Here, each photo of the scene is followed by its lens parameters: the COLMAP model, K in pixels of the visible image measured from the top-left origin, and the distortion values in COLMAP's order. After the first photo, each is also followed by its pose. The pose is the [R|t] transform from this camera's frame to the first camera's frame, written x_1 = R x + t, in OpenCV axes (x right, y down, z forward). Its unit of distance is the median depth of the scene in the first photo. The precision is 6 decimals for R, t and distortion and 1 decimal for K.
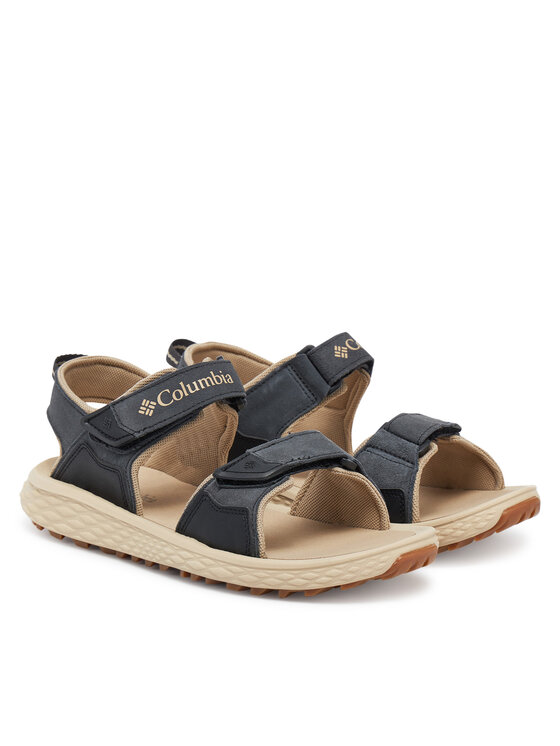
lens RADIAL K [[2193.1, 0, 280.3], [0, 2193.1, 373.0], [0, 0, 1]] dist [-0.007797, 0.000000]
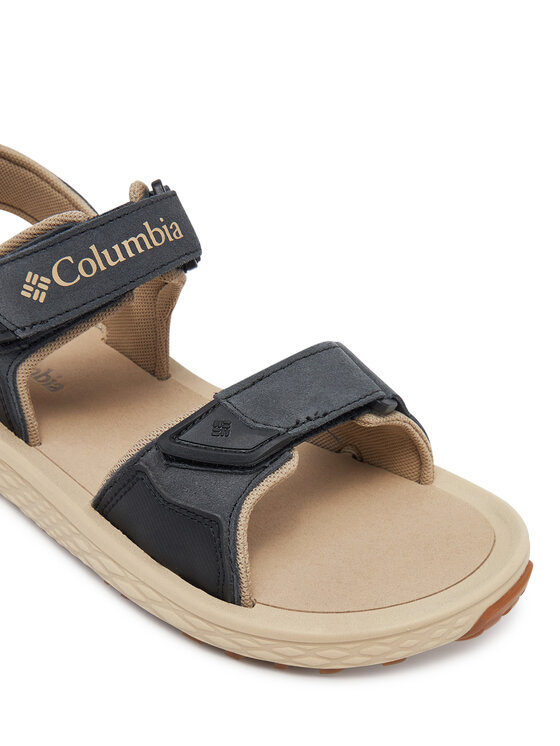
lens RADIAL K [[1184.7, 0, 277.3], [0, 1184.7, 373.2], [0, 0, 1]] dist [-0.145702, 0.000000]
pose [[0.995865, -0.016151, 0.089398, -0.025428], [-0.024138, 0.901656, 0.431780, -0.098790], [-0.087580, -0.432153, 0.897538, 0.708590]]
